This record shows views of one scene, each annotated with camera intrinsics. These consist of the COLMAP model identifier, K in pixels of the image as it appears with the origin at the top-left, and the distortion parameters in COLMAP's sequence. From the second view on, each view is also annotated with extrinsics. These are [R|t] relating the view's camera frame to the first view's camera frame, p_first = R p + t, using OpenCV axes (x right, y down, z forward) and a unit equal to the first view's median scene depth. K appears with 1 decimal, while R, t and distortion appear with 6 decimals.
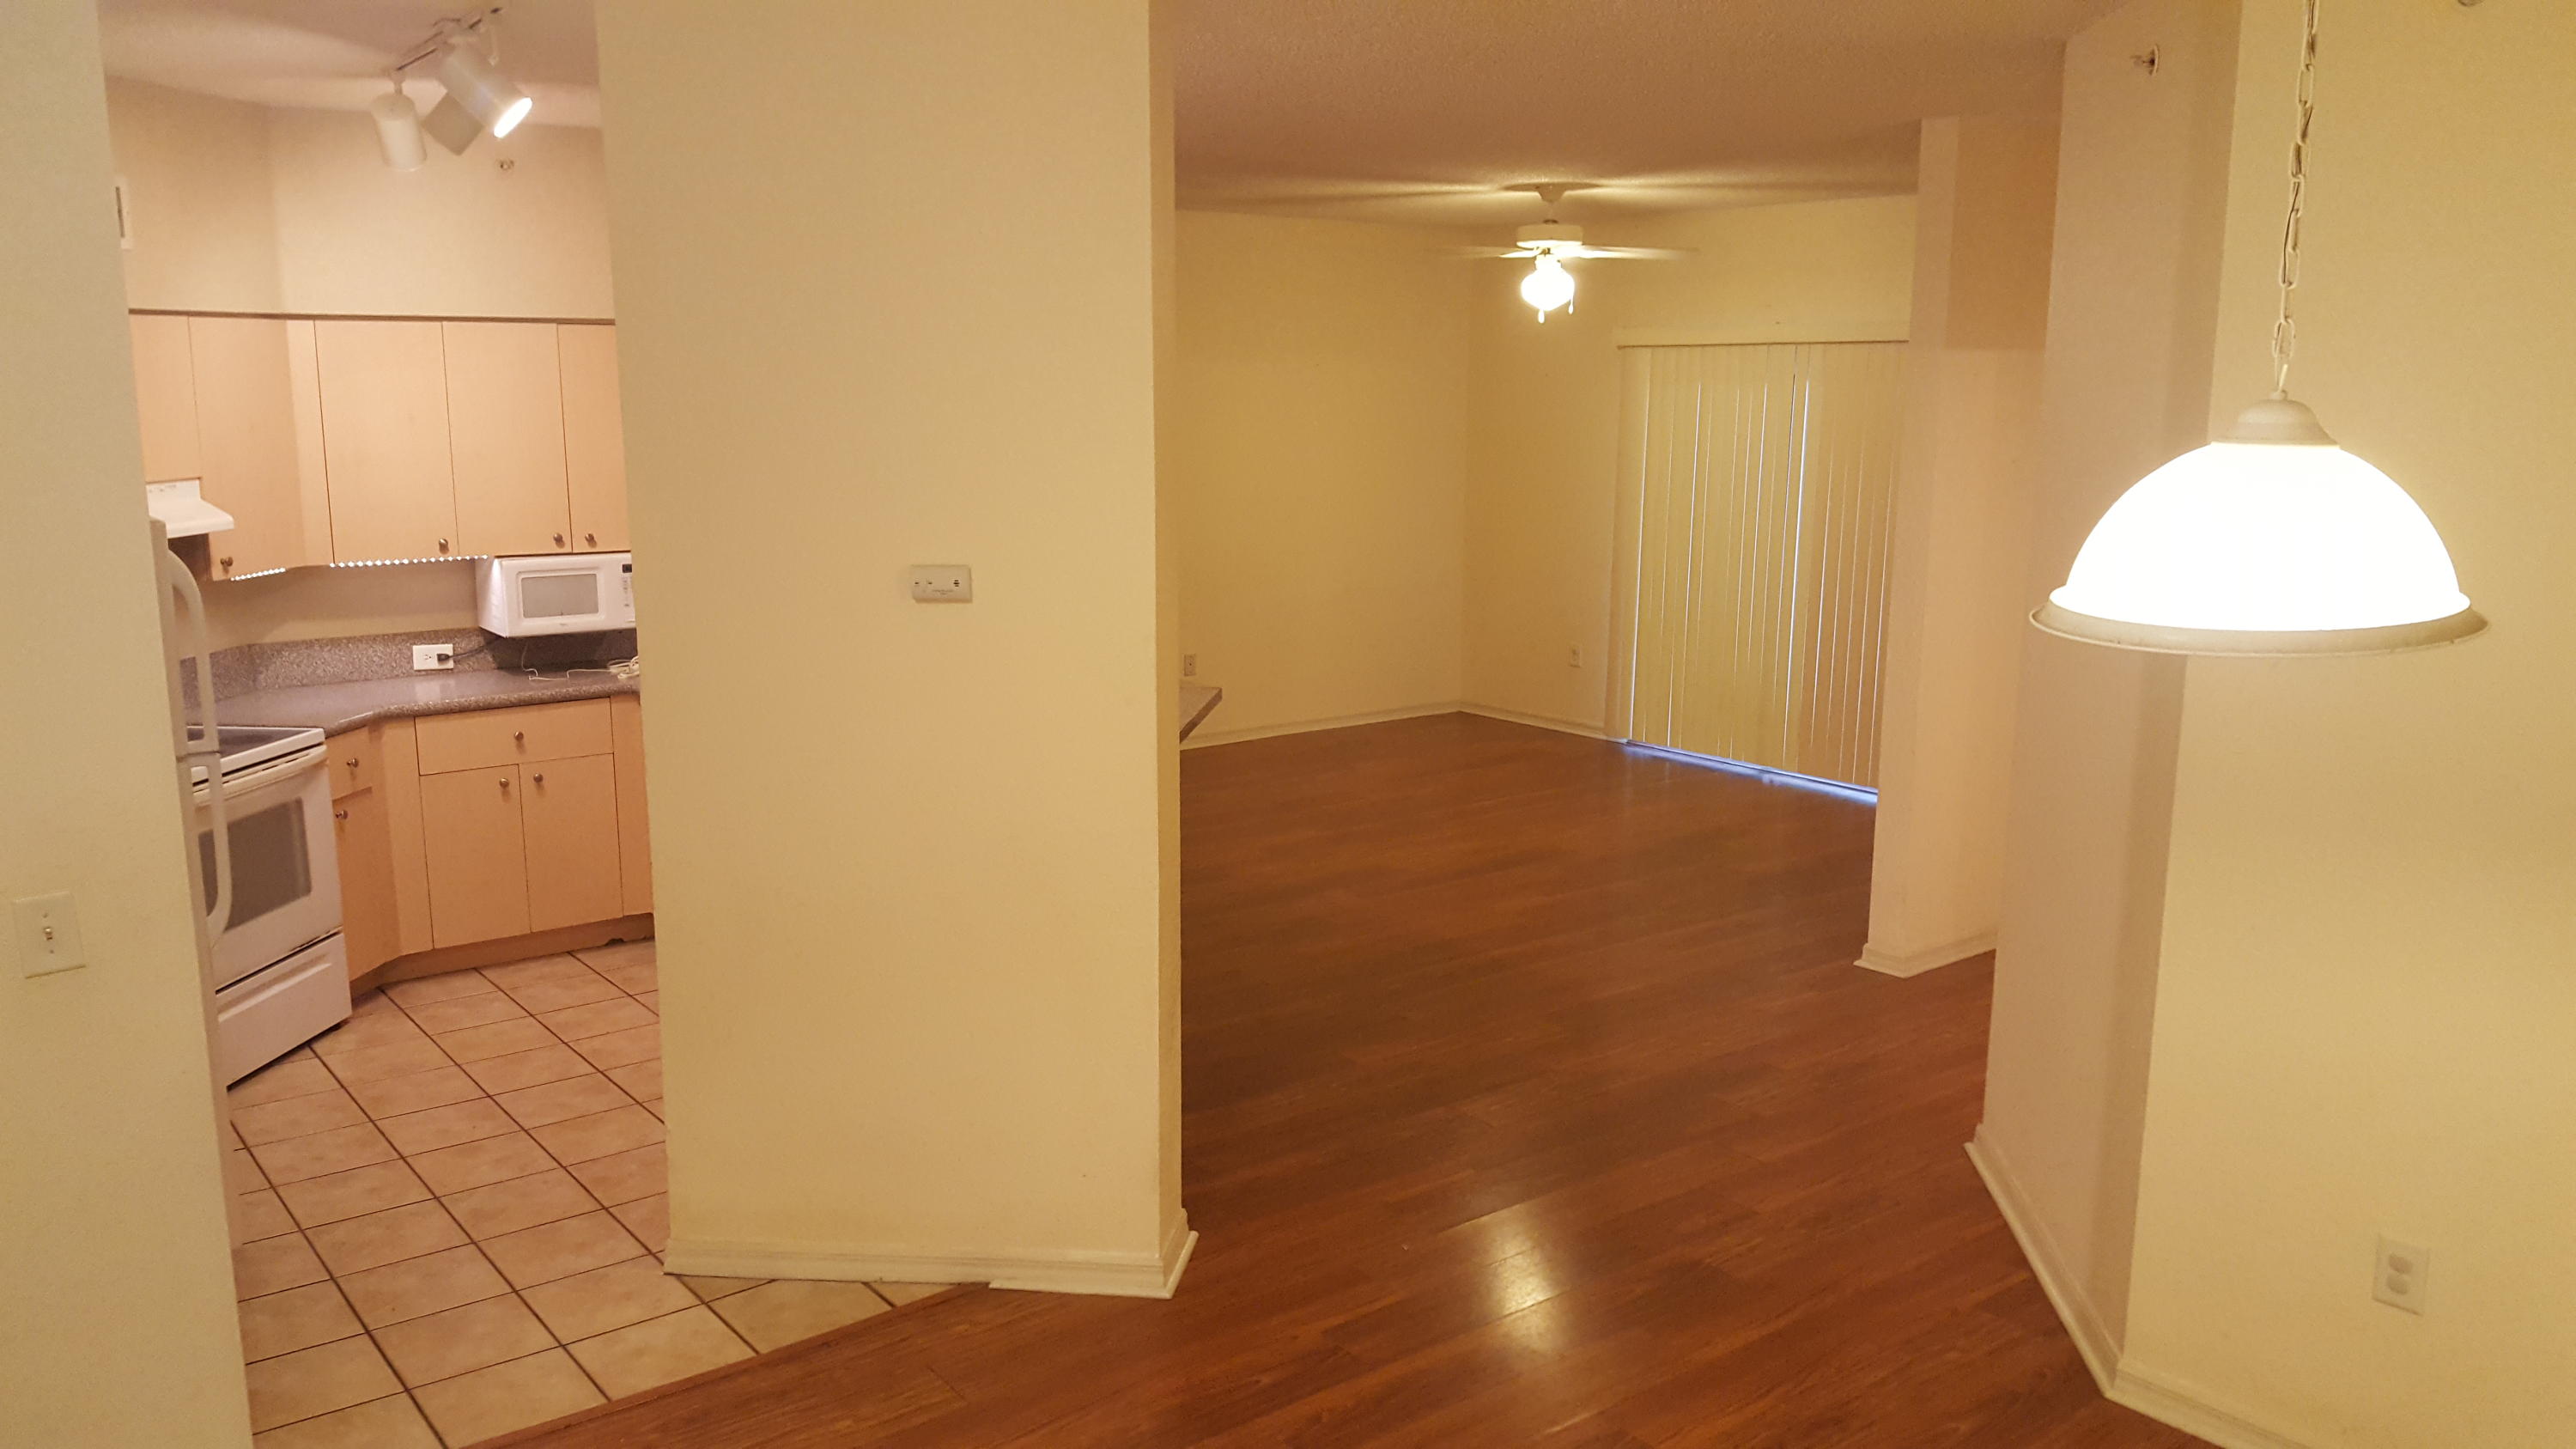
lens RADIAL K [[1977.0, 0, 1288.0], [0, 1977.0, 724.5], [0, 0, 1]] dist [0.001622, 0.001235]
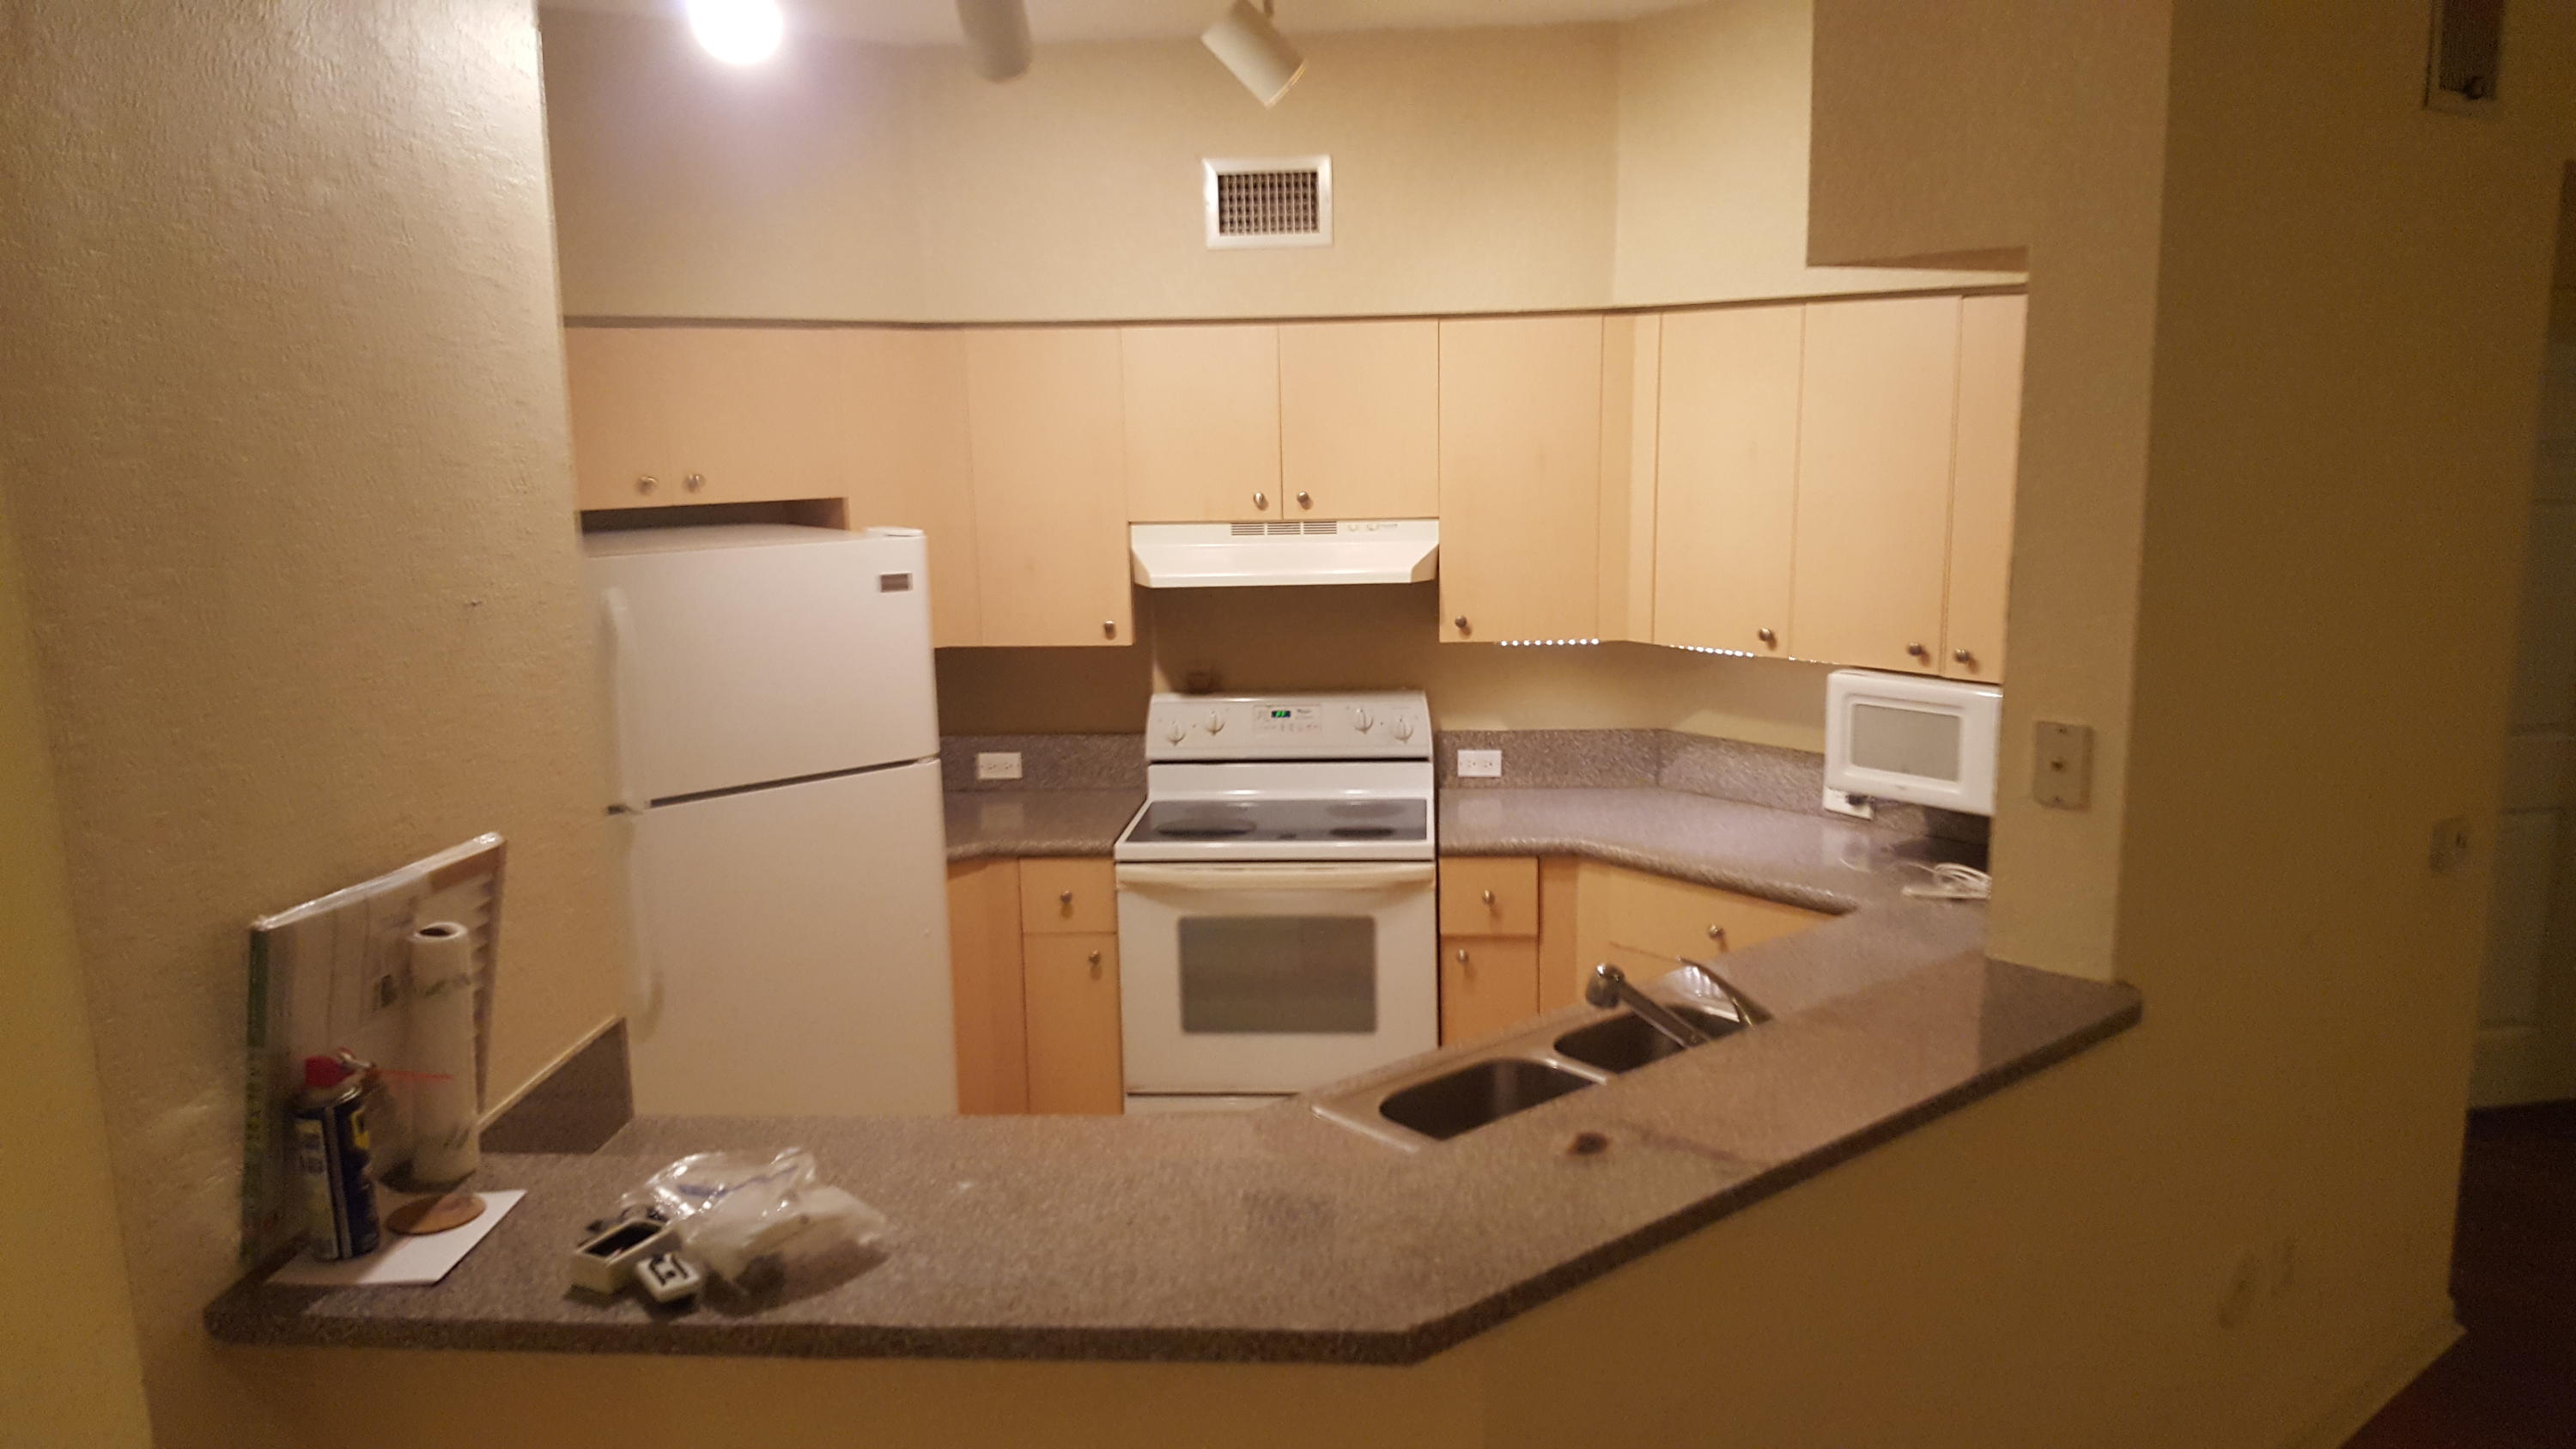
lens RADIAL K [[1955.4, 0, 1254.4], [0, 1955.4, 724.2], [0, 0, 1]] dist [0.212514, -0.566940]
pose [[0.043035, 0.169834, -0.984533, 0.246848], [-0.159263, 0.974010, 0.161057, -0.145074], [0.986298, 0.149869, 0.068964, 0.793961]]
